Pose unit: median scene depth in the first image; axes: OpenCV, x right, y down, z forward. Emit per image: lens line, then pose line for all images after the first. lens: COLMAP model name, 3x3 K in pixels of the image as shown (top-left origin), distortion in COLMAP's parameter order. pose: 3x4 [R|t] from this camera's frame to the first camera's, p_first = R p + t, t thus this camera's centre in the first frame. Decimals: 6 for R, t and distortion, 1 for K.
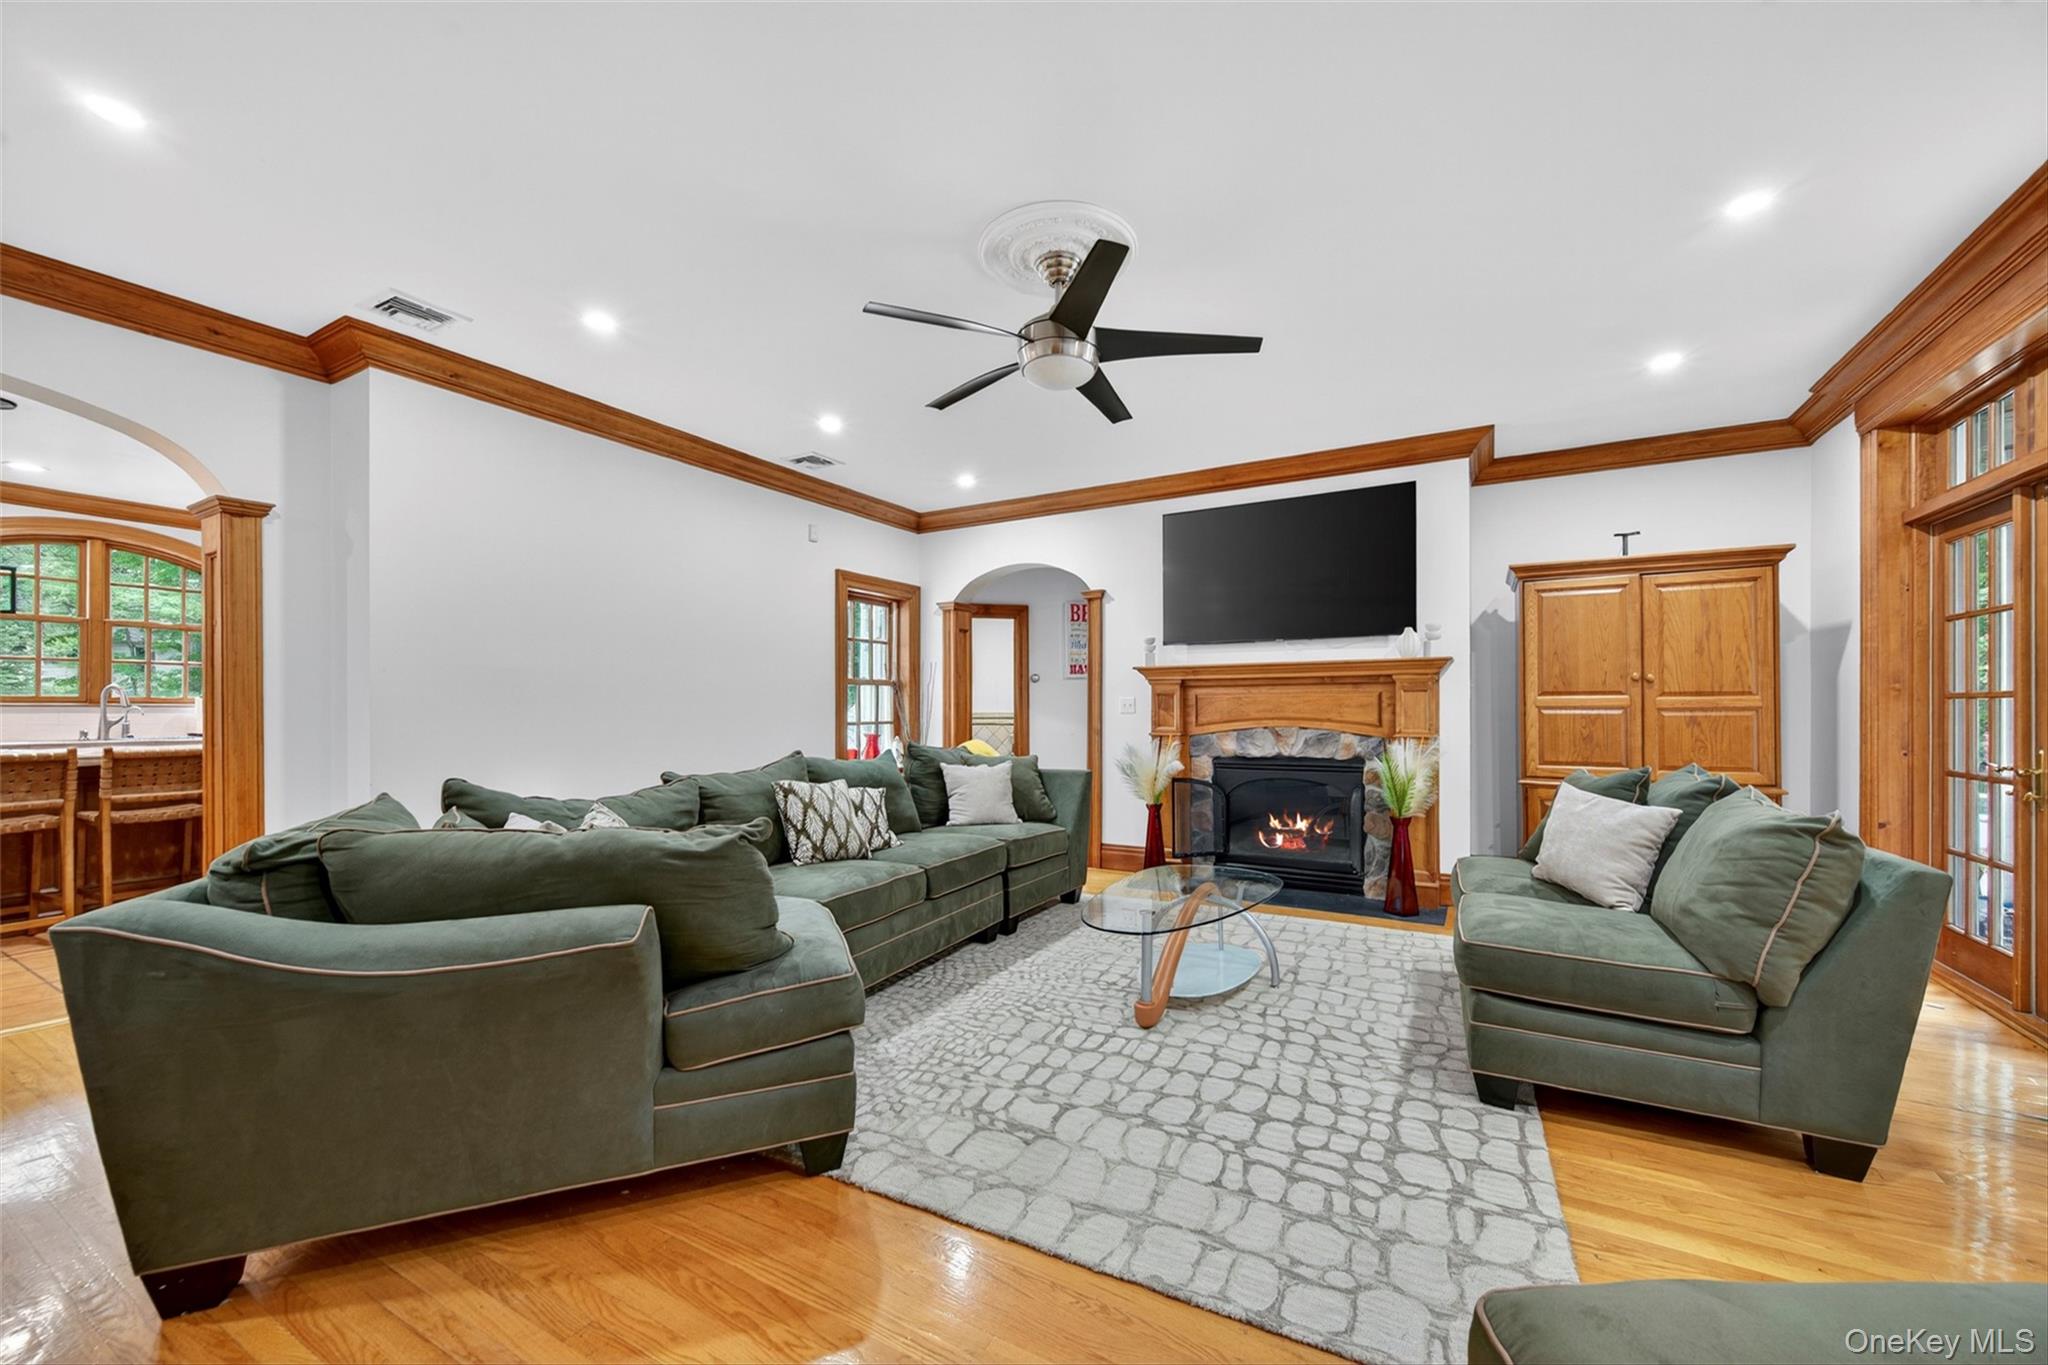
lens RADIAL K [[800.6, 0, 1023.2], [0, 800.6, 703.6], [0, 0, 1]] dist [-0.001300, -0.000030]
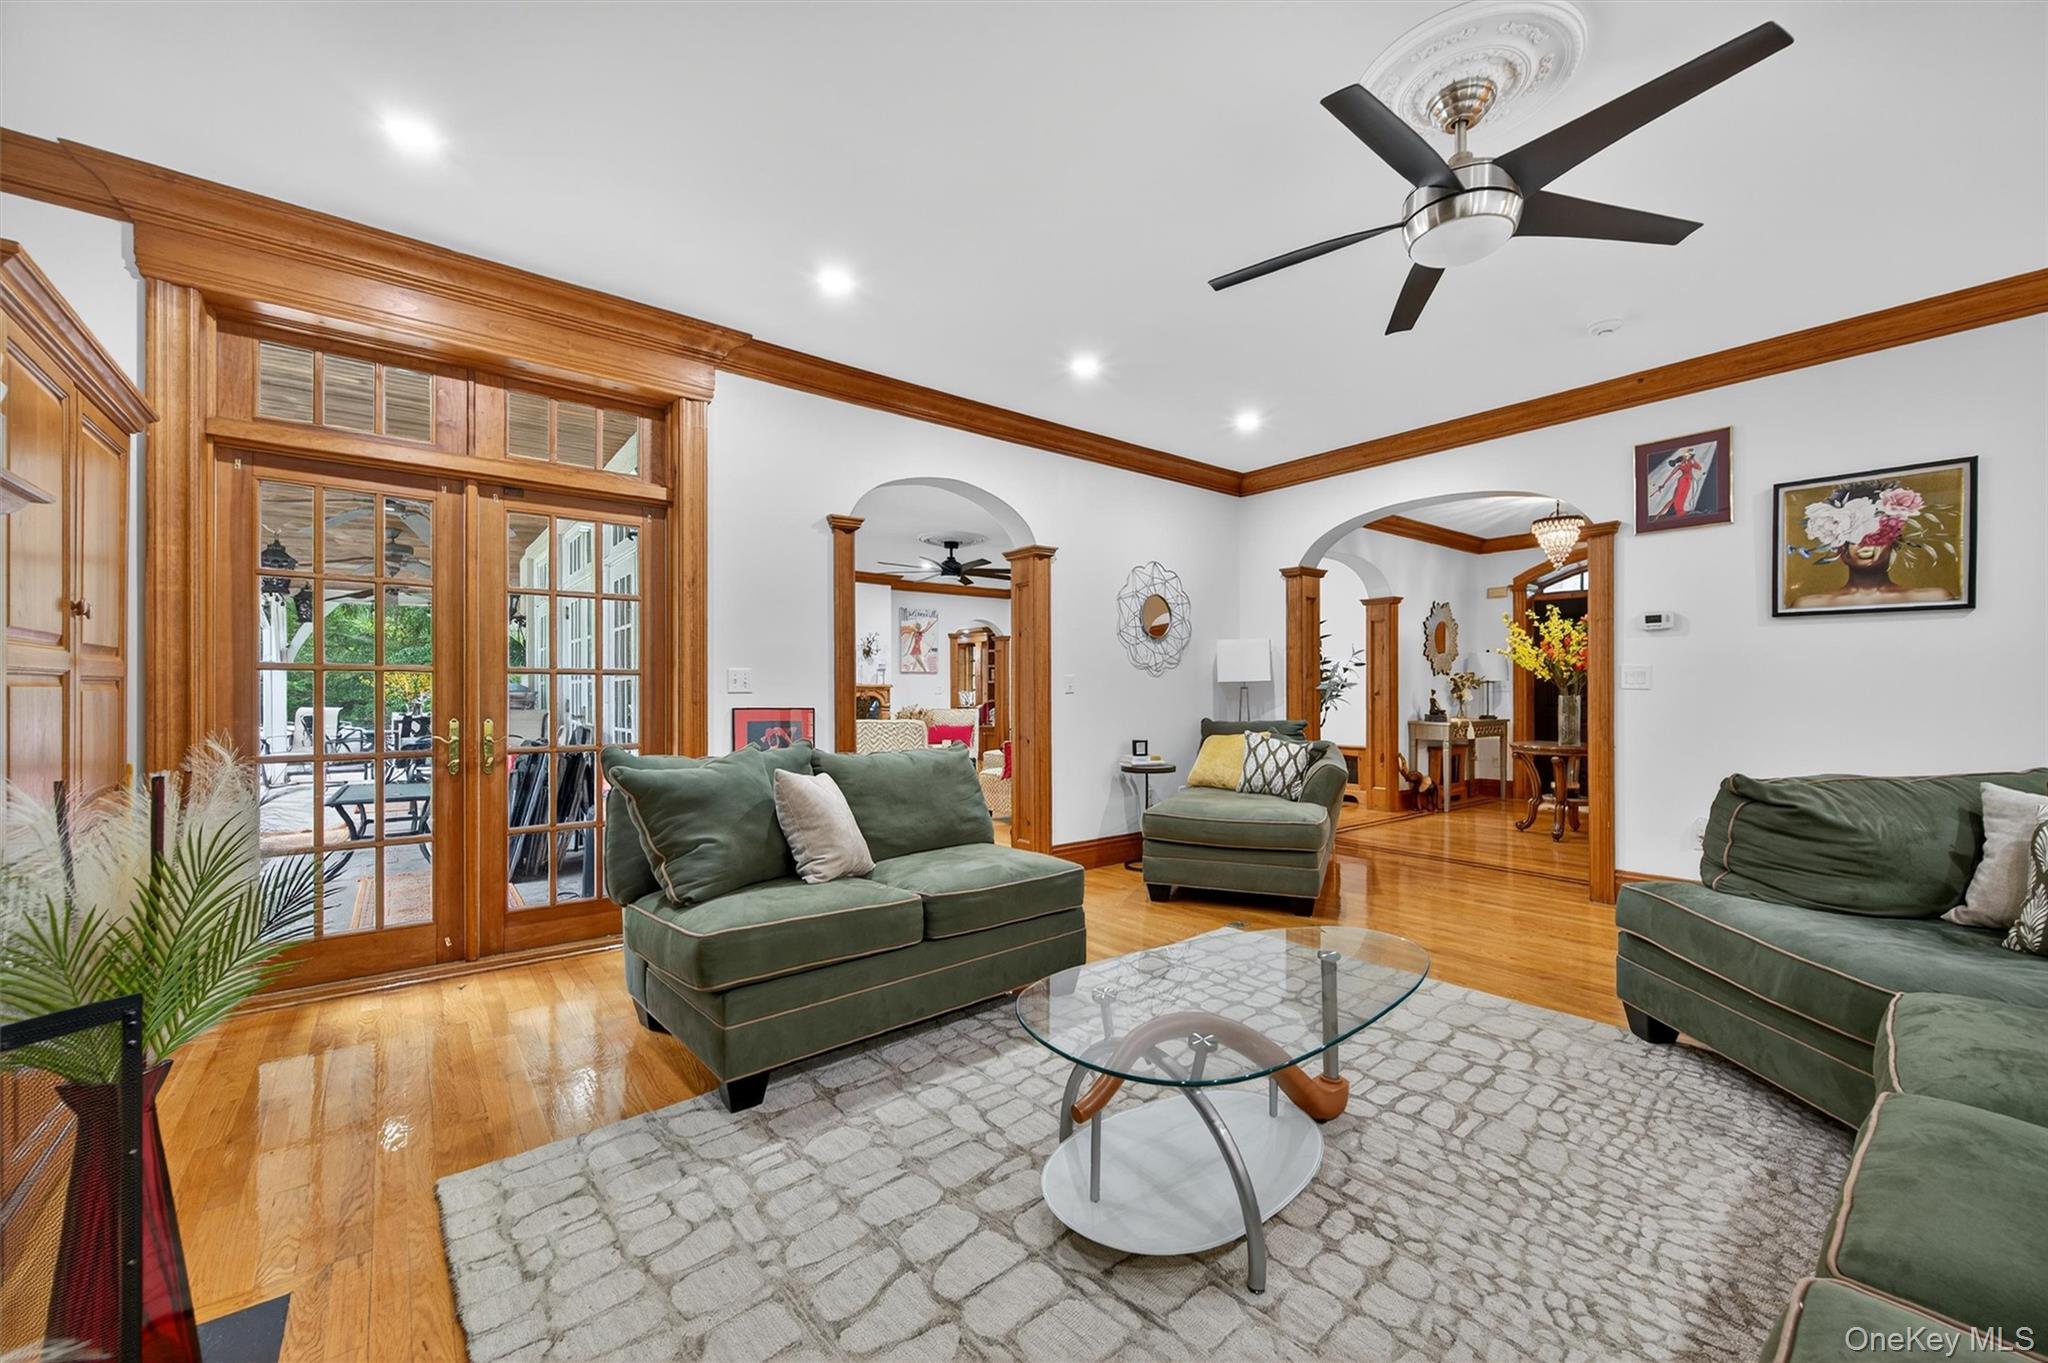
lens RADIAL K [[800.6, 0, 1030.4], [0, 800.6, 684.3], [0, 0, 1]] dist [-0.001300, -0.000030]
pose [[-0.930445, 0.002089, 0.366426, 0.155149], [-0.000760, 0.999971, -0.007629, 0.021642], [-0.366431, -0.007377, -0.930416, 1.963461]]
